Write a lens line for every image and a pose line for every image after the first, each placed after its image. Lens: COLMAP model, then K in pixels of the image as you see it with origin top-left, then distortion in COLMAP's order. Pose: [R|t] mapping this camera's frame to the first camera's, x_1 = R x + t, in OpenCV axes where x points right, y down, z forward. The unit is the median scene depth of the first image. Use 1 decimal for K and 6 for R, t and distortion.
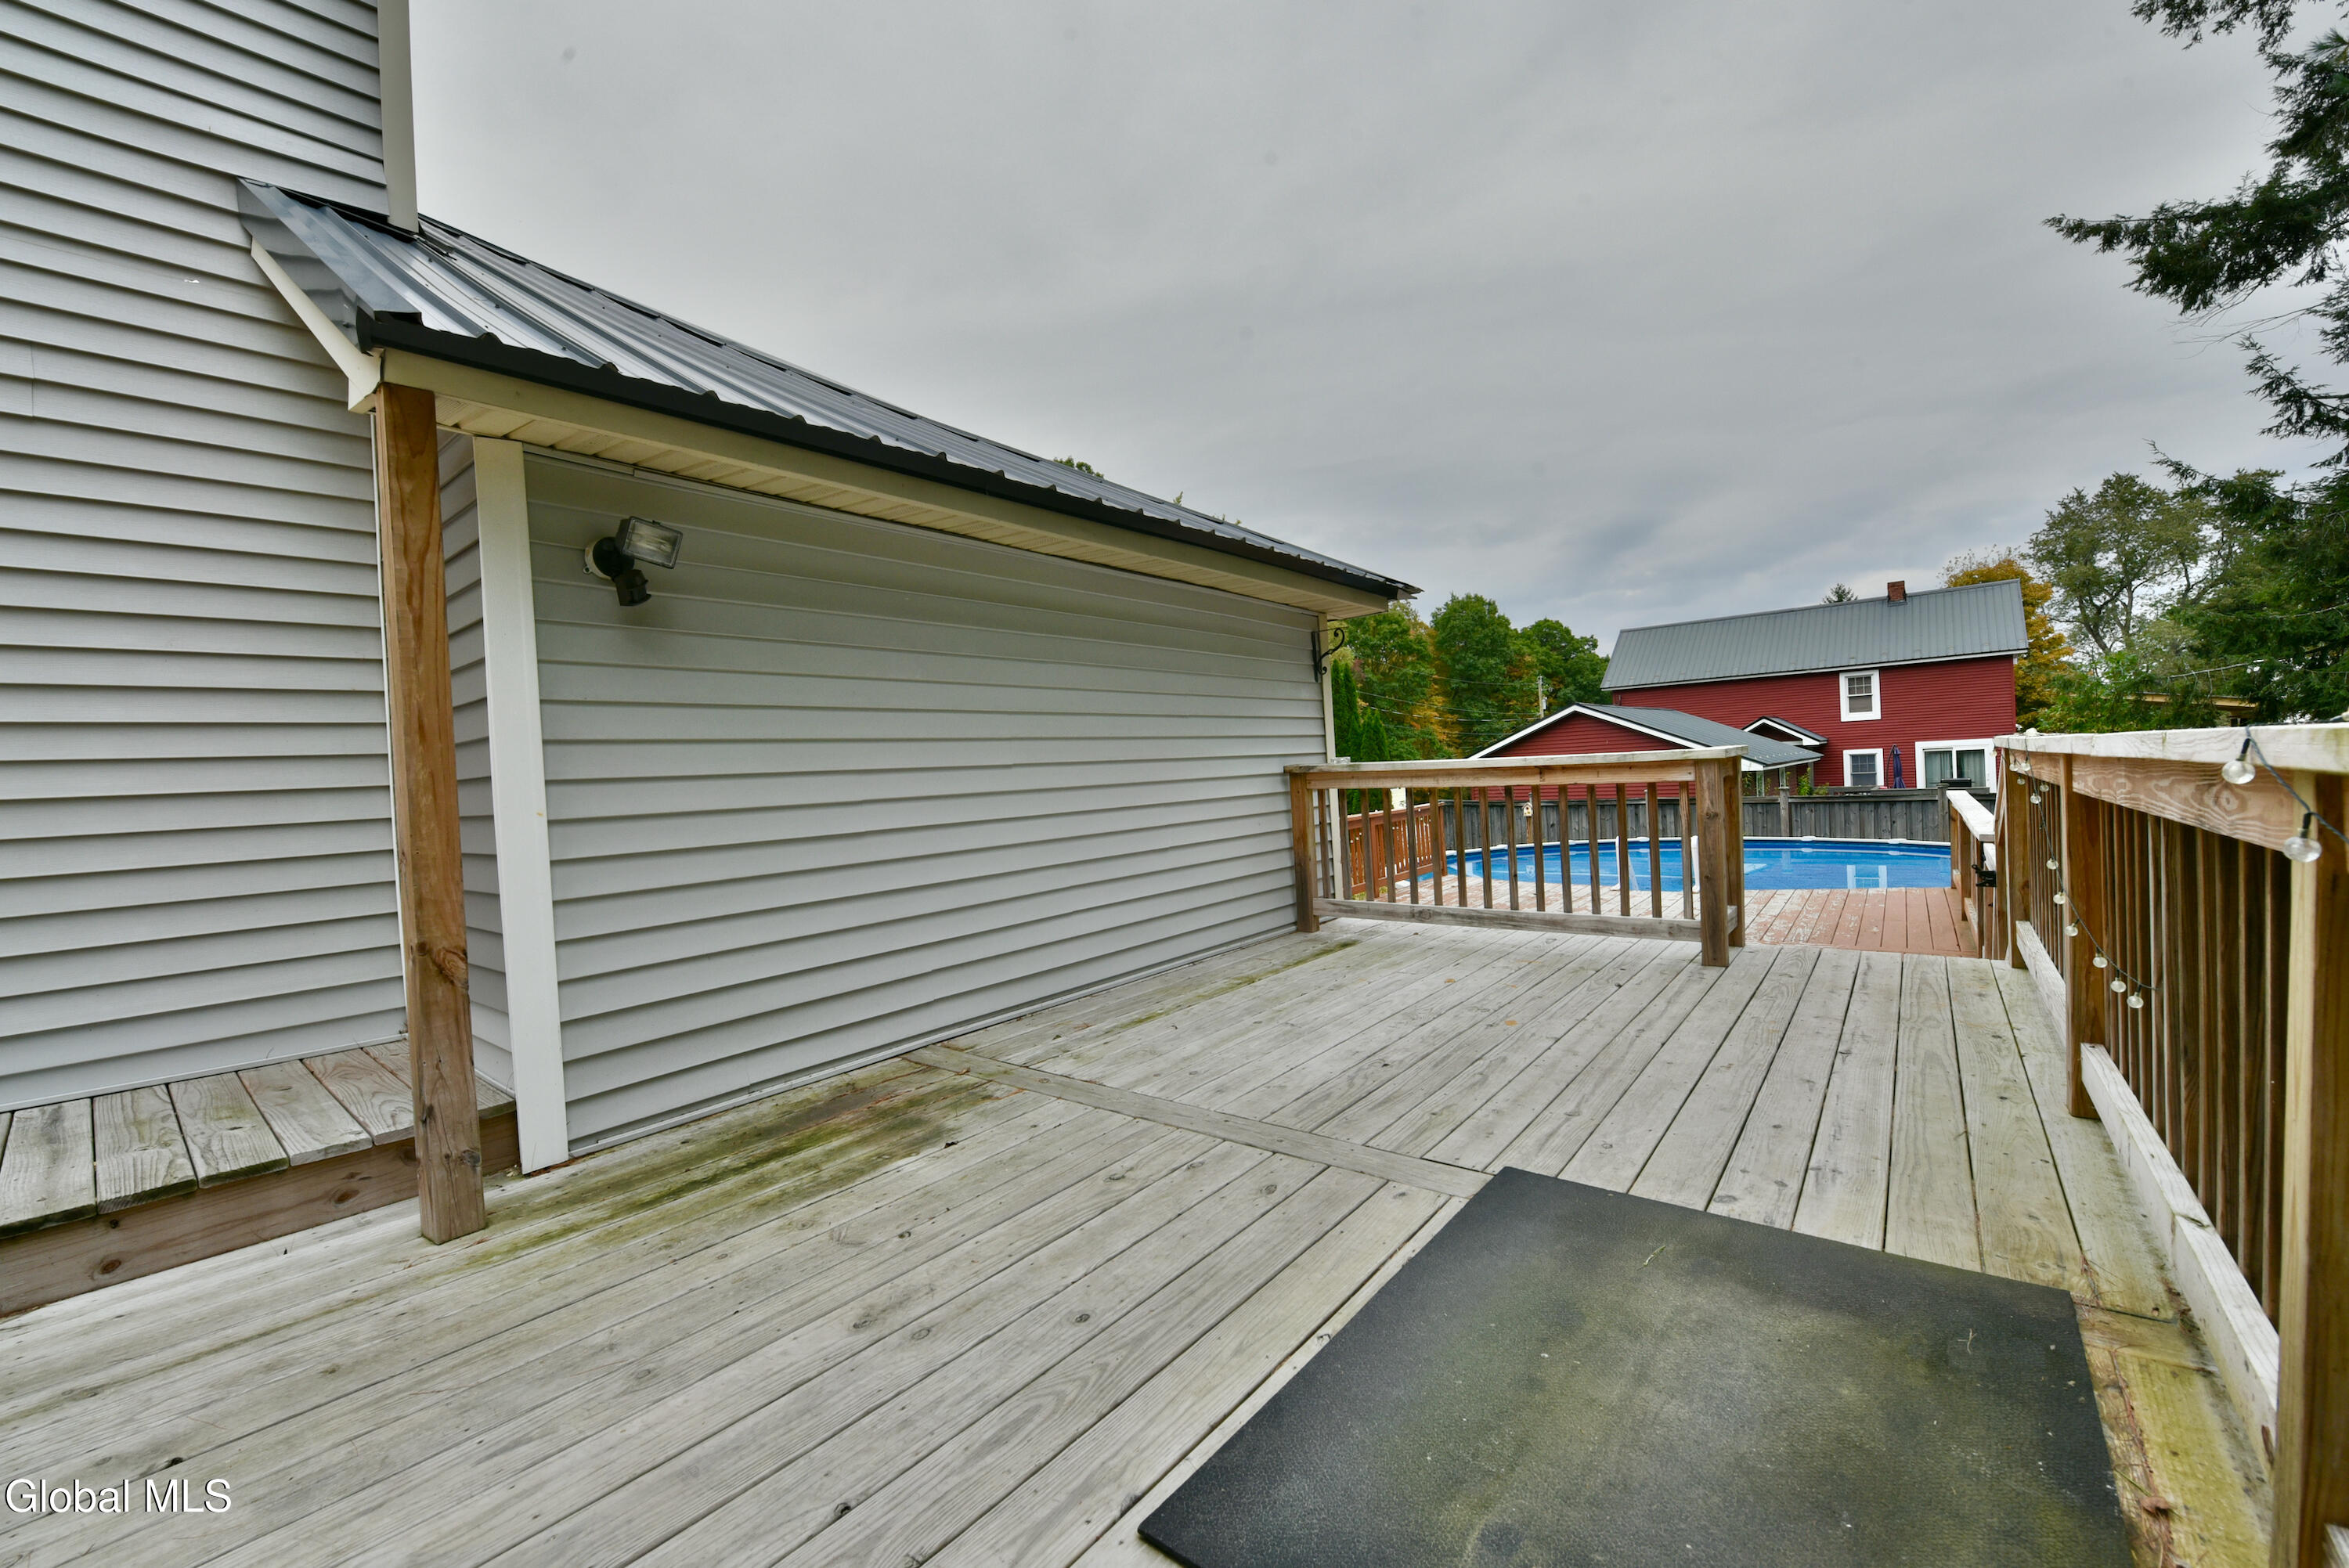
lens RADIAL K [[946.1, 0, 1170.3], [0, 946.1, 788.9], [0, 0, 1]] dist [-0.020735, 0.000120]
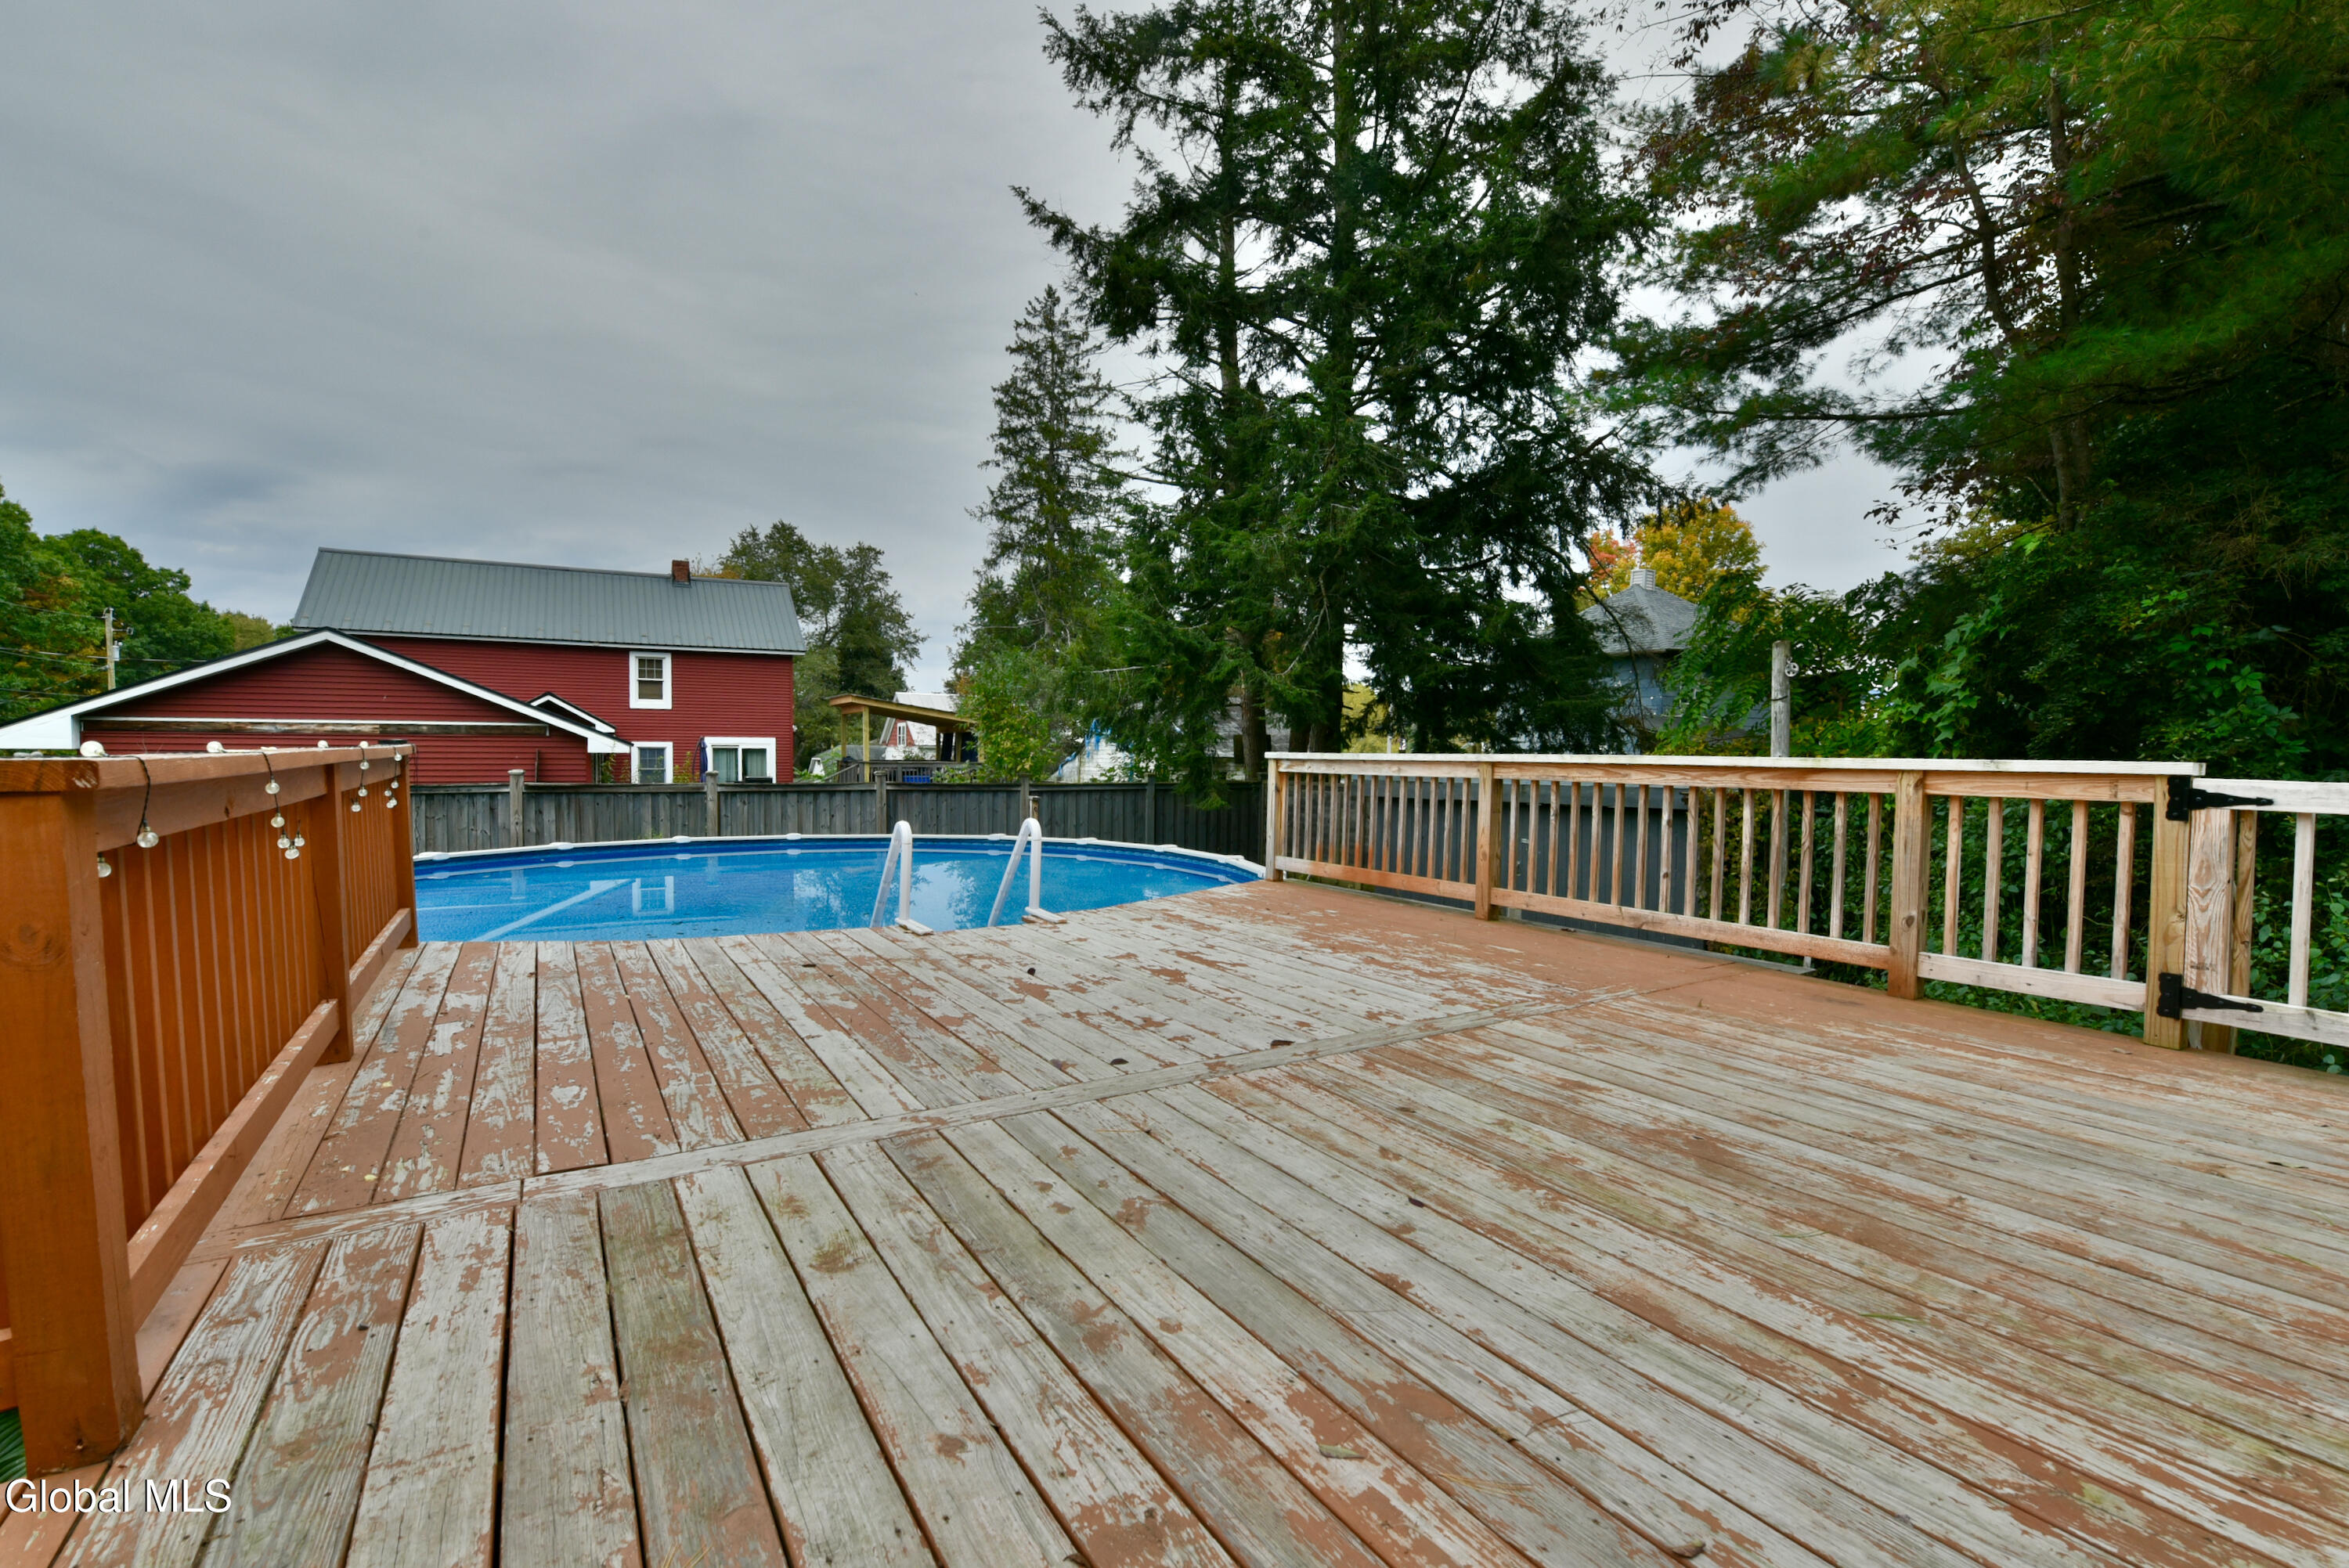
lens RADIAL K [[1030.6, 0, 1175.2], [0, 1030.6, 794.4], [0, 0, 1]] dist [-0.017449, -0.001321]
pose [[0.343178, 0.015157, 0.939148, 0.006257], [-0.011937, 0.999859, -0.011775, 0.012405], [-0.939195, -0.007170, 0.343310, 0.207594]]
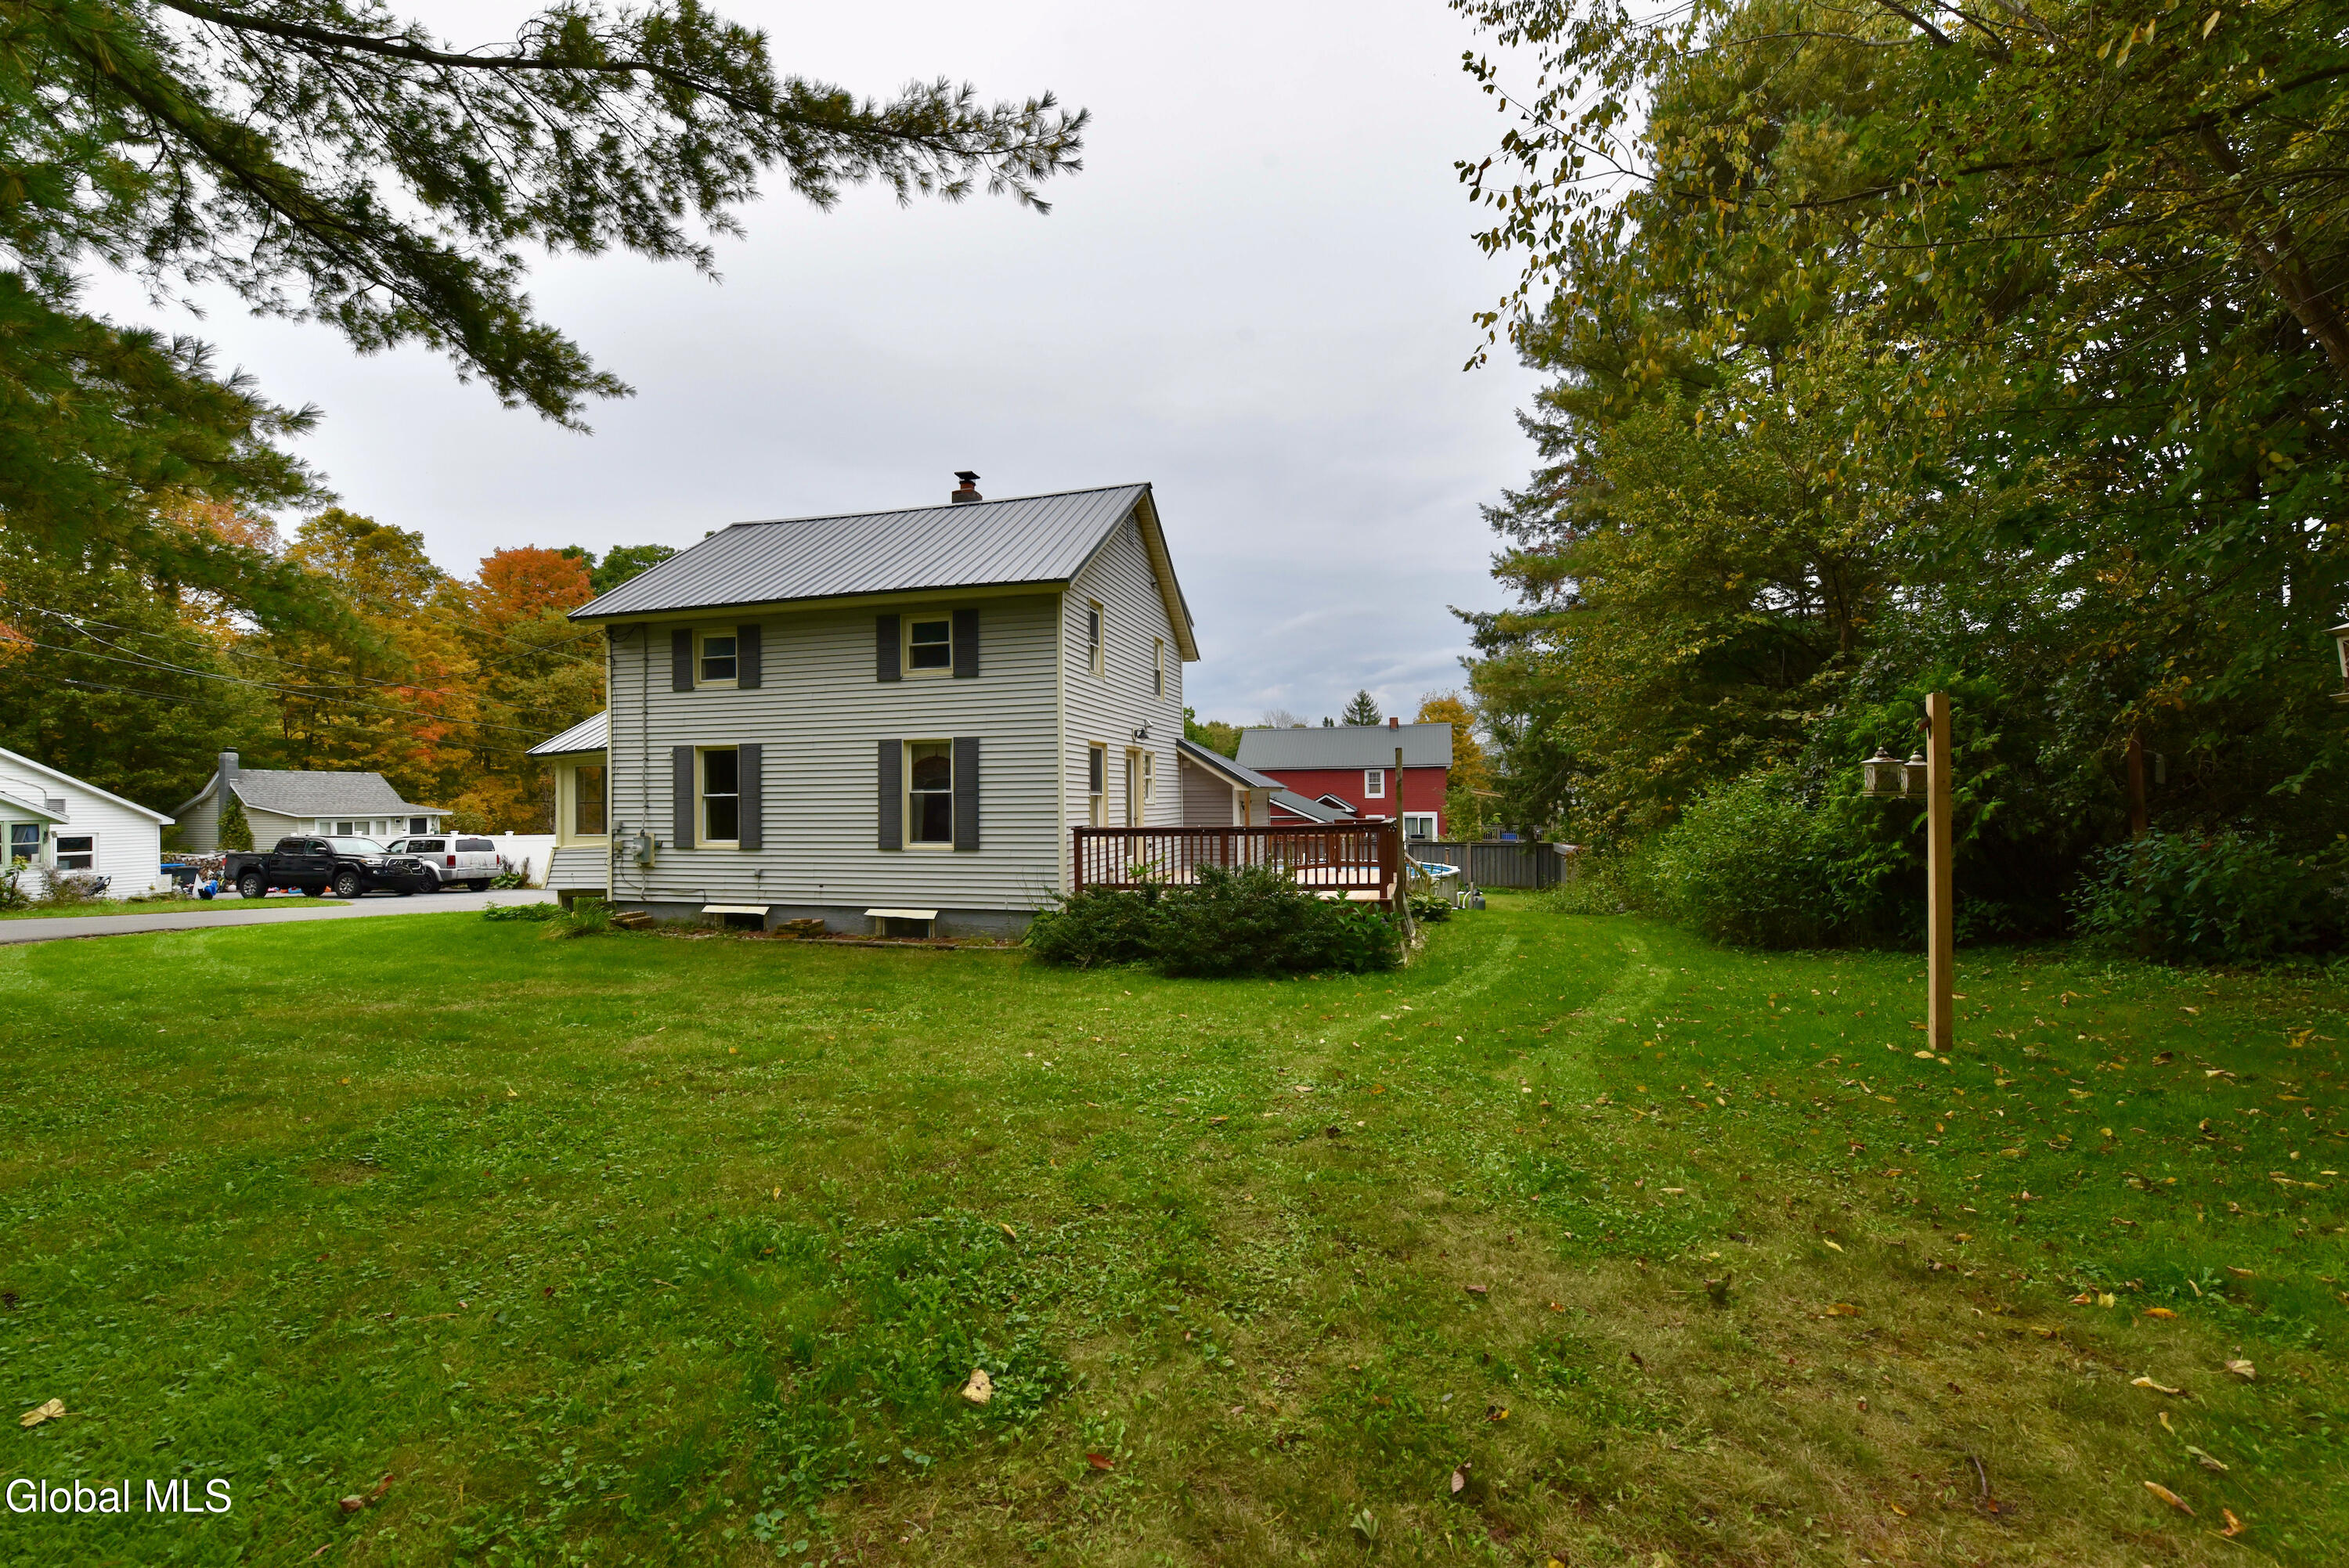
lens RADIAL K [[946.1, 0, 1170.3], [0, 946.1, 788.9], [0, 0, 1]] dist [-0.020735, 0.000120]
pose [[0.909418, 0.046119, 0.413317, -0.315558], [-0.030060, 0.998522, -0.045276, -0.000668], [-0.414795, 0.028750, 0.909461, -0.415878]]
